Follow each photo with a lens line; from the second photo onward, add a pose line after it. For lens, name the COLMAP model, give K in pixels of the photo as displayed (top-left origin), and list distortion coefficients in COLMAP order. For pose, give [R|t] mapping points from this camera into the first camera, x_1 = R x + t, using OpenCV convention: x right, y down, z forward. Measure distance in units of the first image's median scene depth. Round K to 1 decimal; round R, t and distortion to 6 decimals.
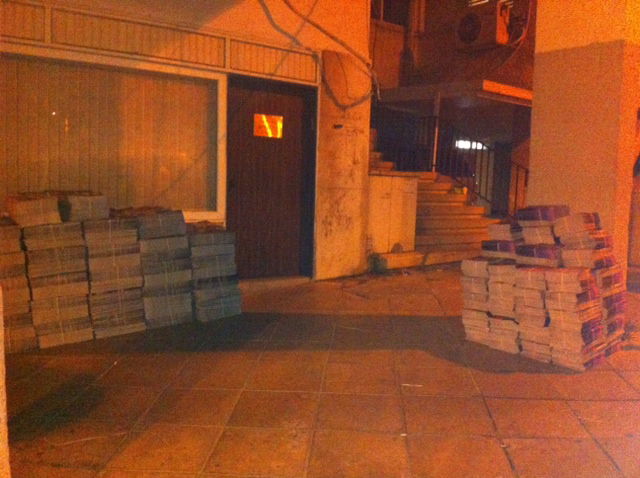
lens RADIAL K [[546.3, 0, 321.3], [0, 546.3, 235.9], [0, 0, 1]] dist [-0.017122, -0.048653]
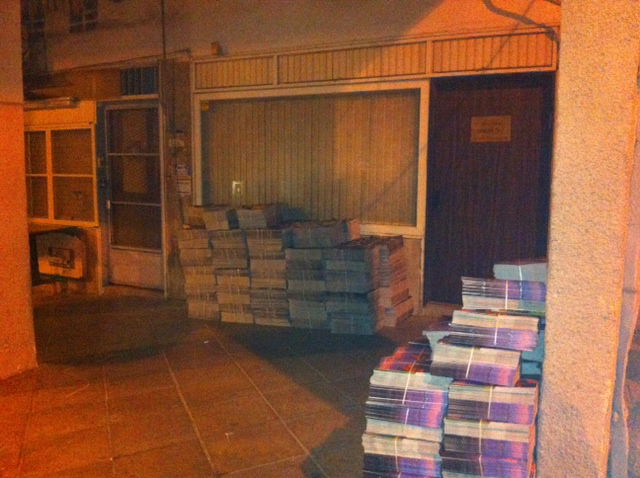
lens RADIAL K [[546.3, 0, 320.6], [0, 546.3, 243.3], [0, 0, 1]] dist [-0.017122, -0.048653]
pose [[0.500933, 0.088460, -0.860954, 0.664084], [-0.070350, 0.995633, 0.061366, -0.075638], [0.862622, 0.029828, 0.504968, 0.452050]]
